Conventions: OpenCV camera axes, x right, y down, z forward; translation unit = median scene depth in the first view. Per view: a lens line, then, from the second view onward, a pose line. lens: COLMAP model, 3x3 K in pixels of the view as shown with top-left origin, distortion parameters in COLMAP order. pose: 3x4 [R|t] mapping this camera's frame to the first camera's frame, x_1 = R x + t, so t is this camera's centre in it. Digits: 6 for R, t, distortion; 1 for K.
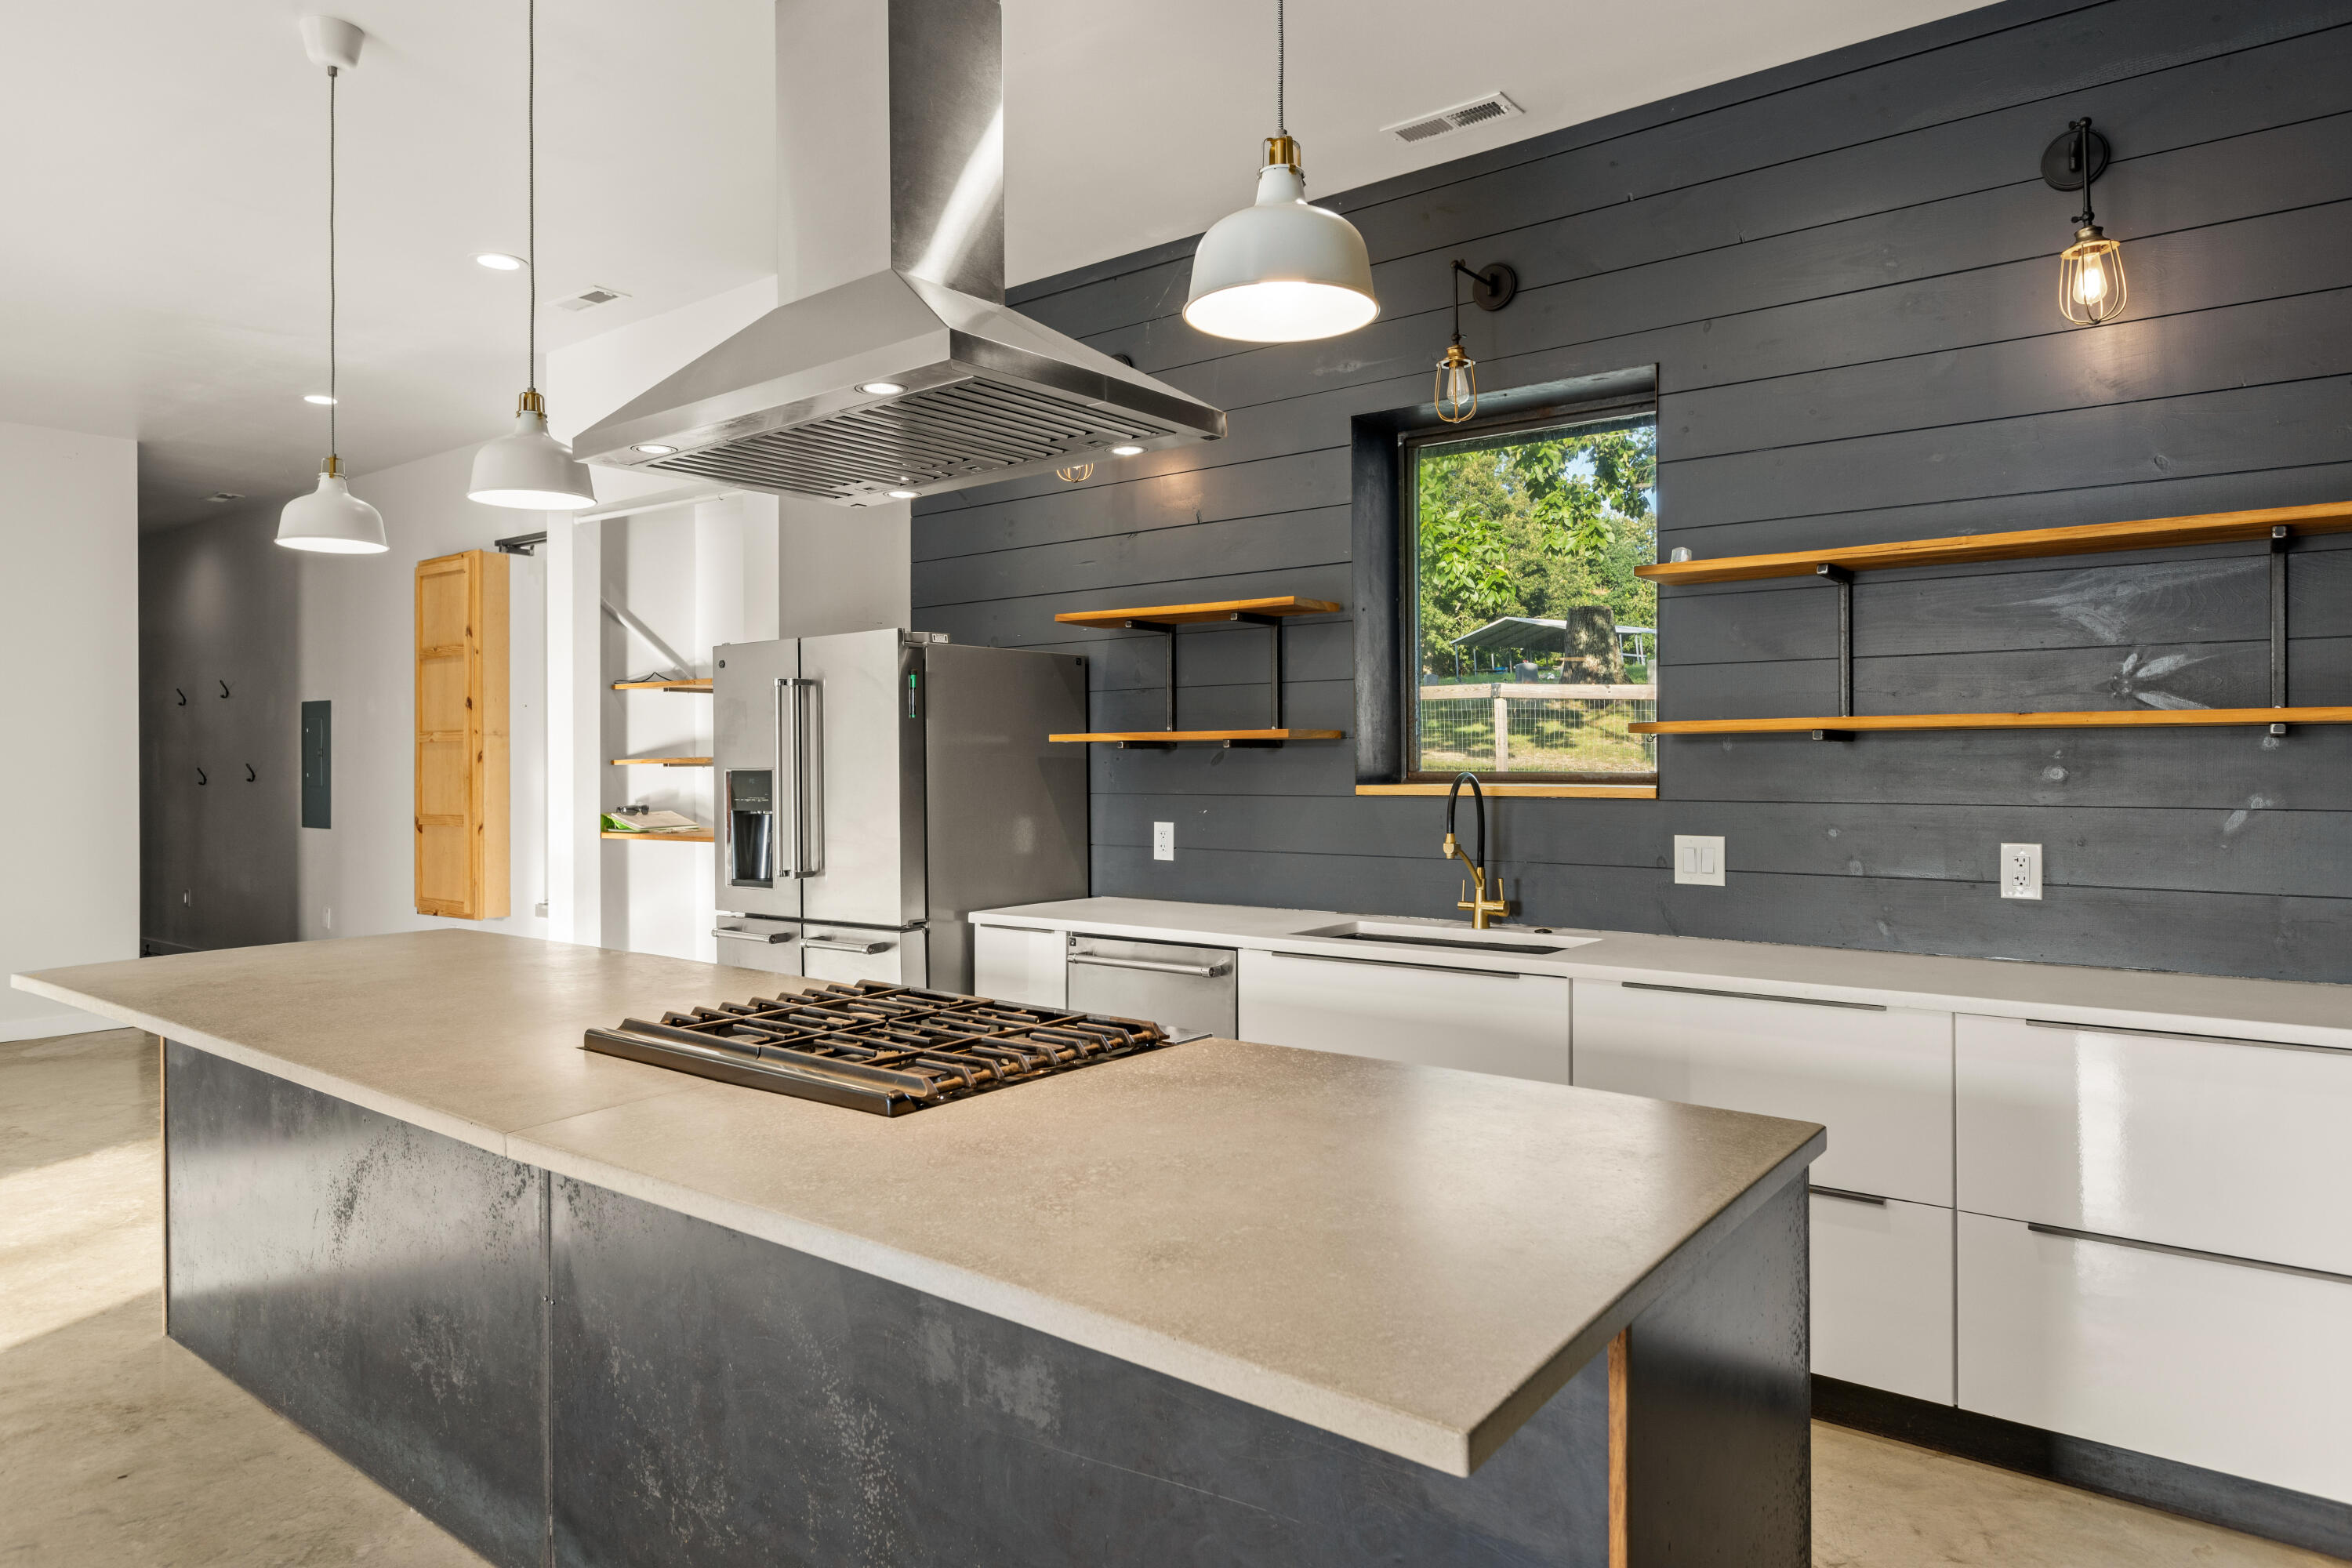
lens RADIAL K [[1415.3, 0, 1169.8], [0, 1415.3, 769.8], [0, 0, 1]] dist [-0.002420, -0.000101]
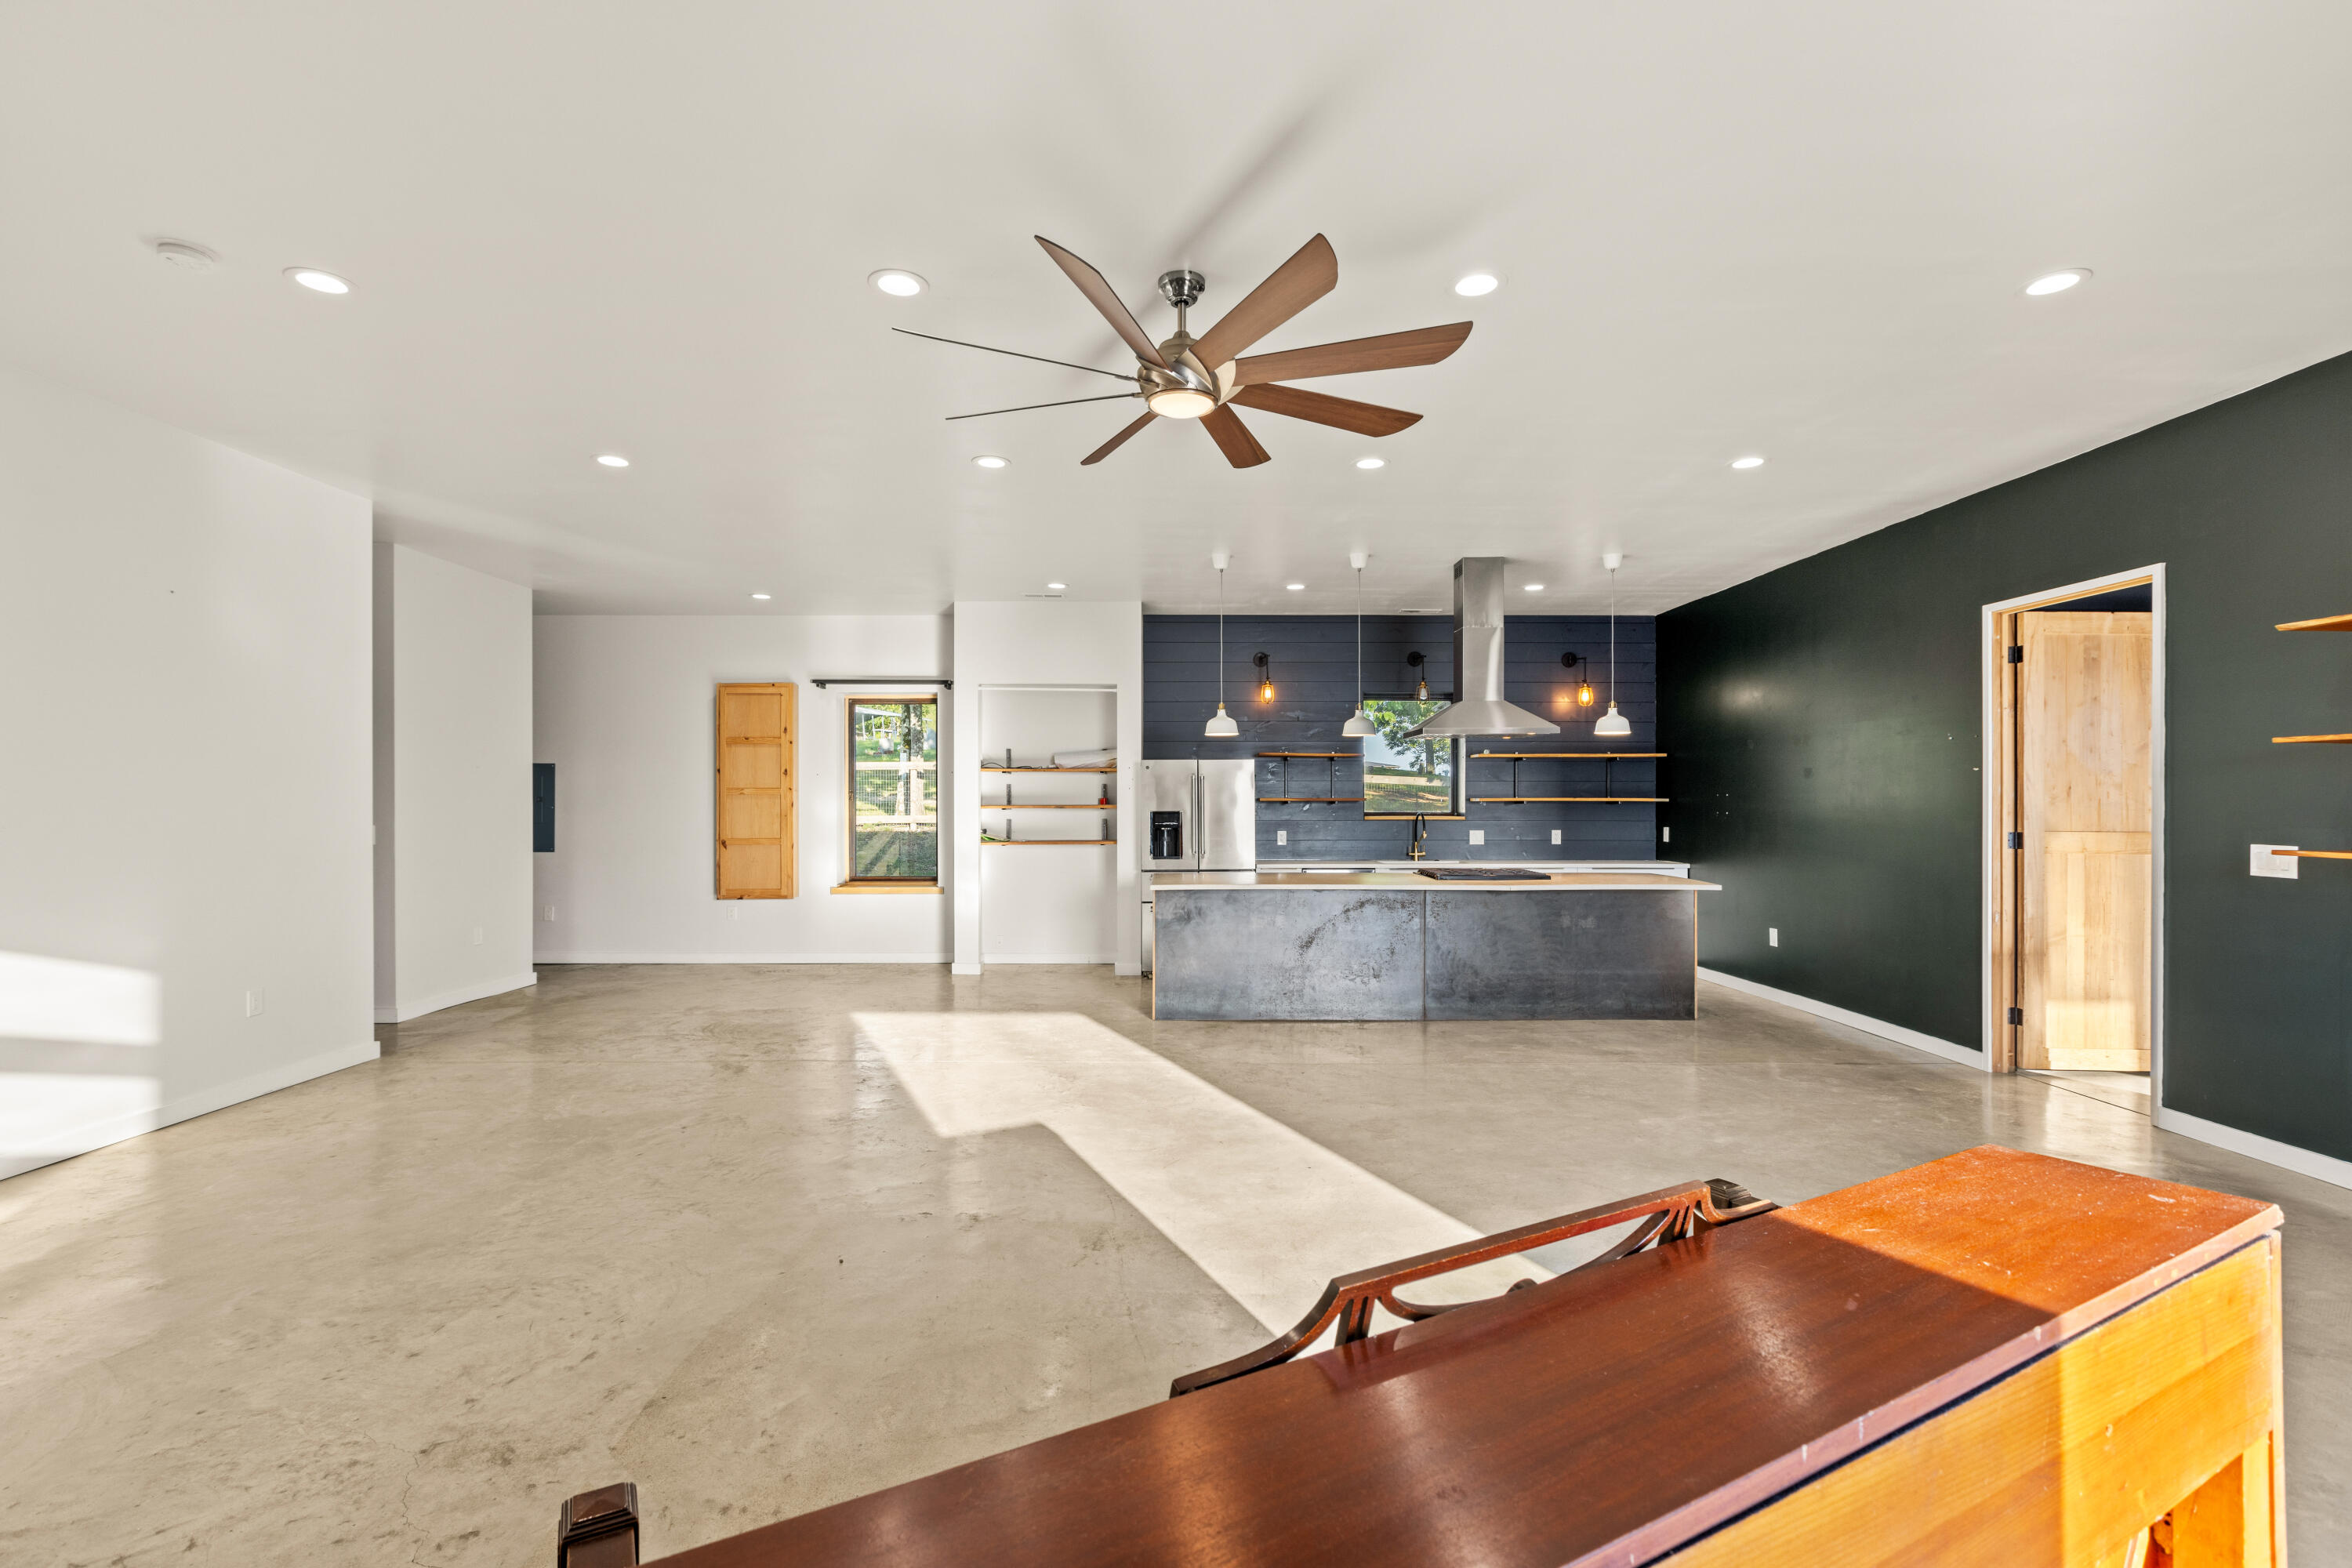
lens RADIAL K [[1050.0, 0, 1178.6], [0, 1050.0, 803.7], [0, 0, 1]] dist [0.003390, -0.000057]
pose [[0.789776, 0.005227, 0.613373, -1.077312], [-0.002785, 0.999984, -0.004935, -0.003179], [-0.613389, 0.002190, 0.789778, -0.350664]]
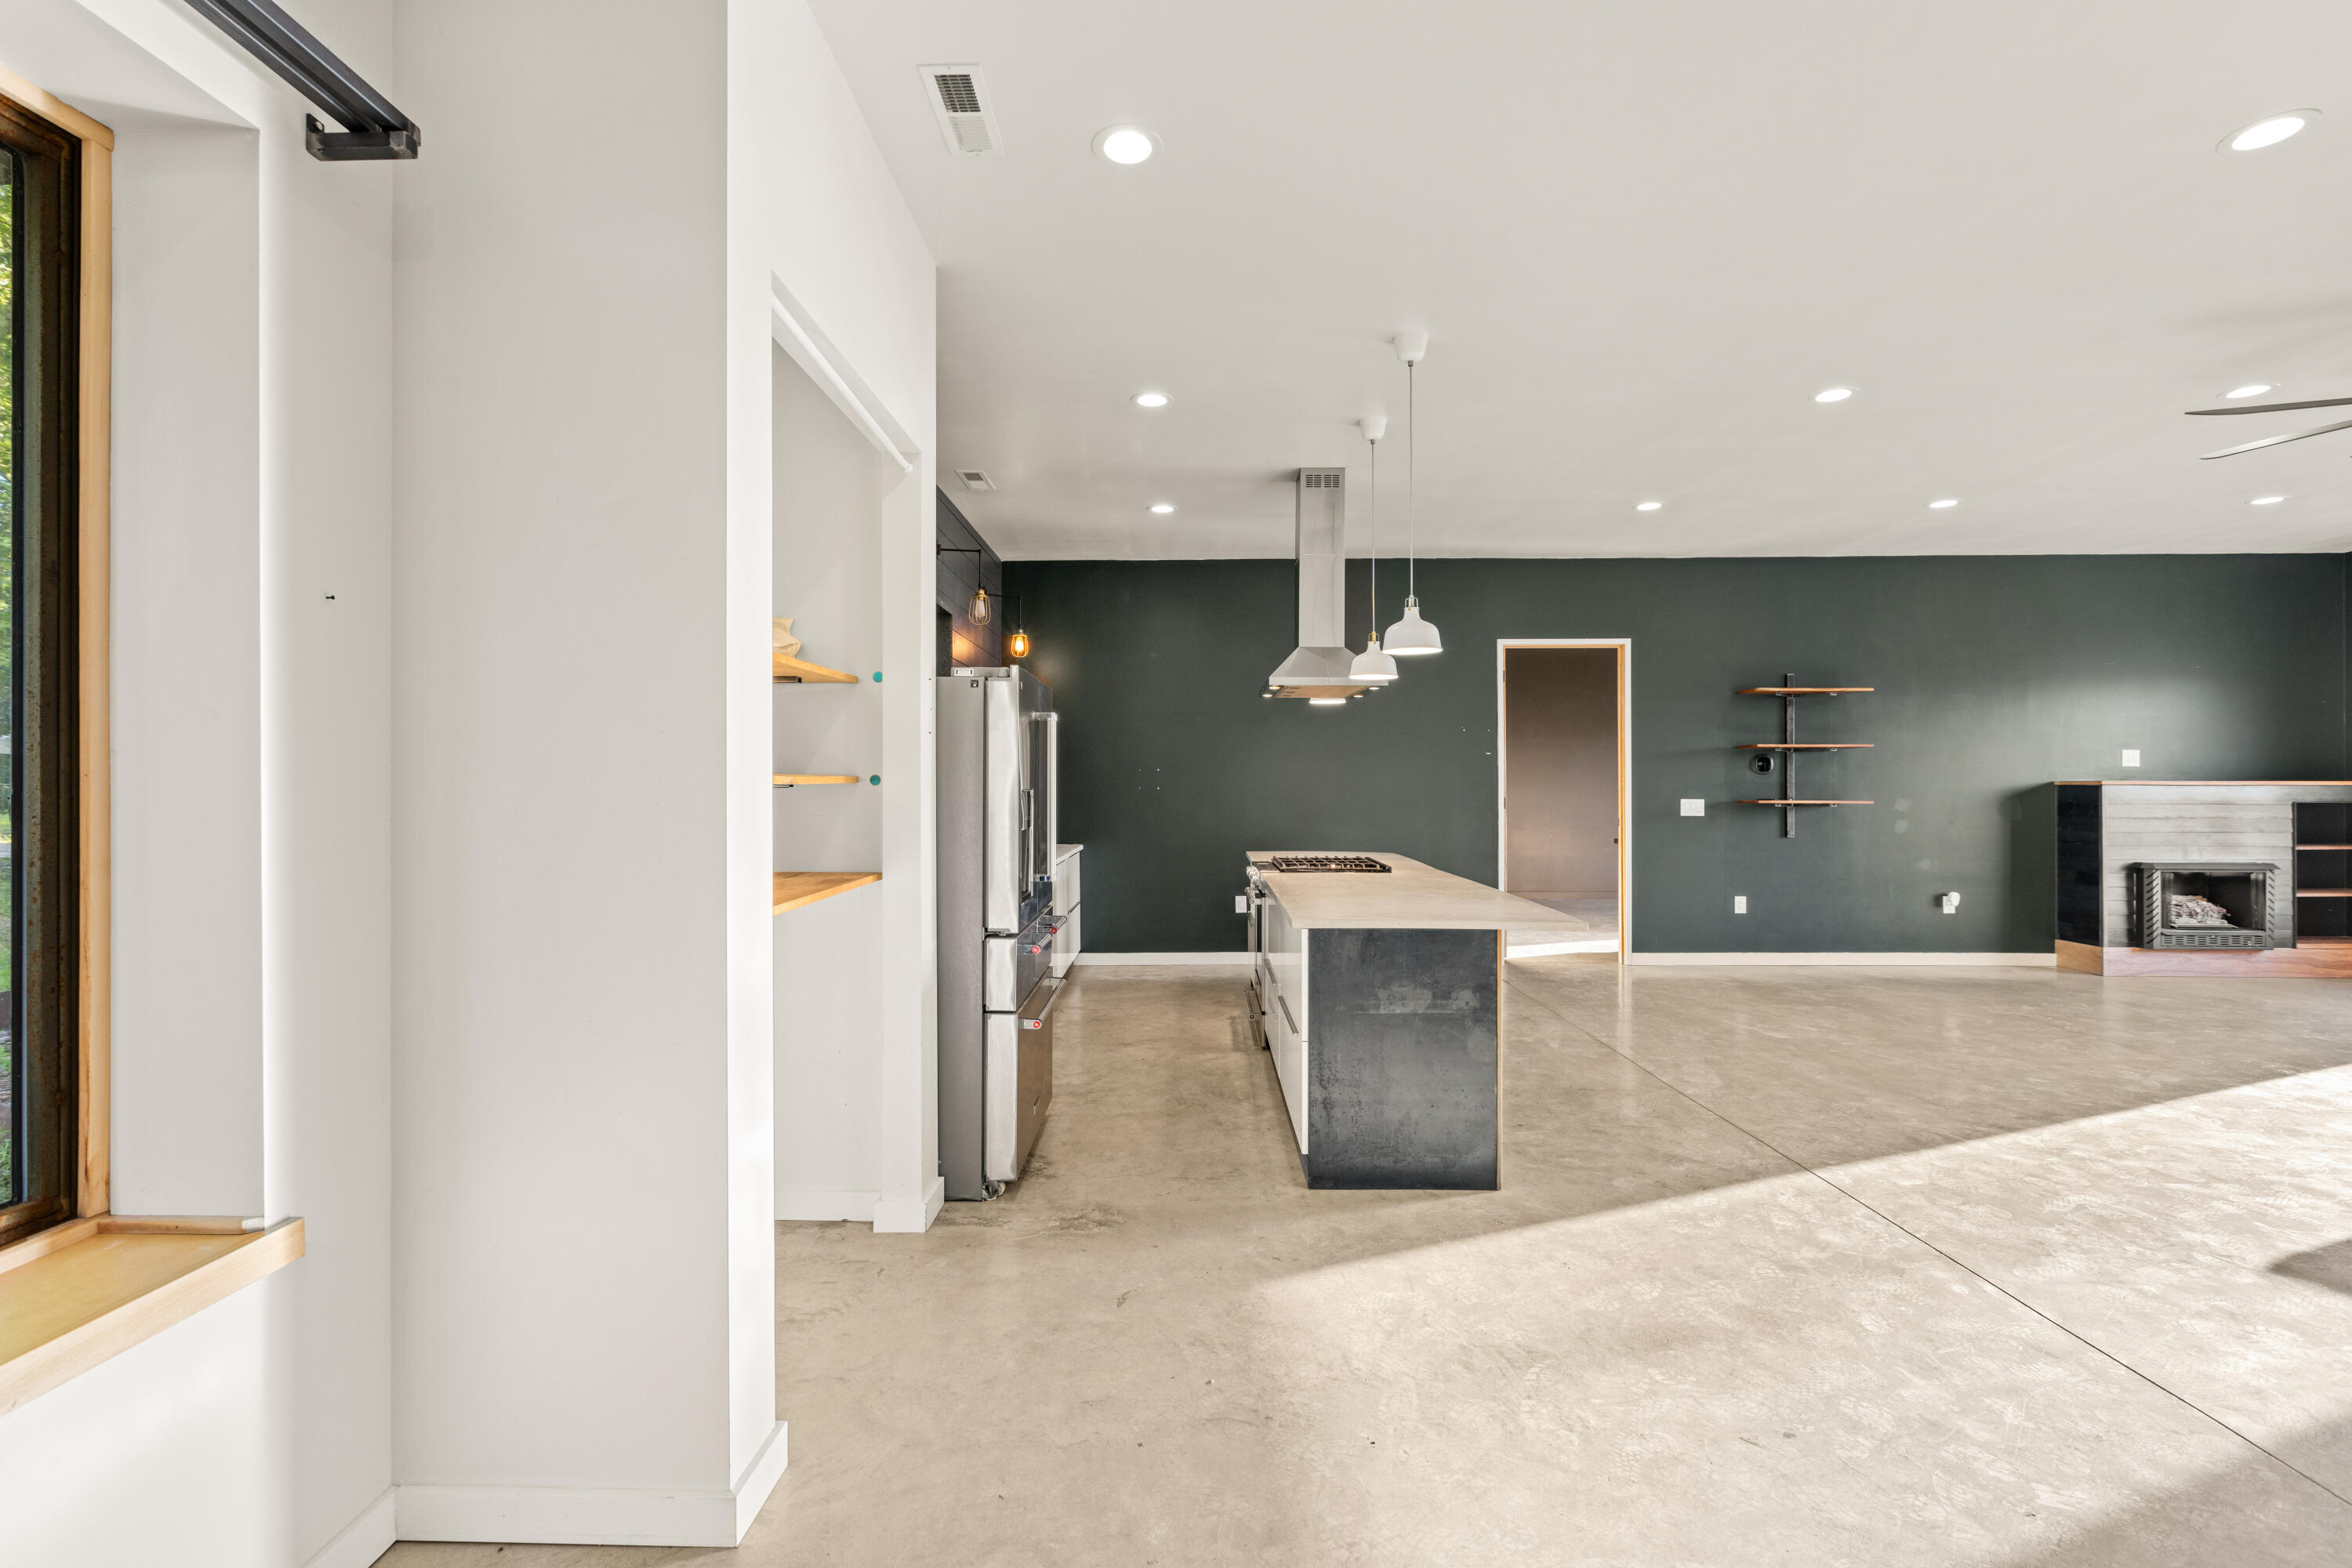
lens RADIAL K [[1049.6, 0, 1160.9], [0, 1049.6, 775.6], [0, 0, 1]] dist [0.000036, -0.000387]
pose [[-0.595236, 0.010807, 0.803478, -0.773056], [0.008307, 0.999939, -0.007295, -0.002959], [-0.803508, 0.002332, -0.595289, 1.087323]]
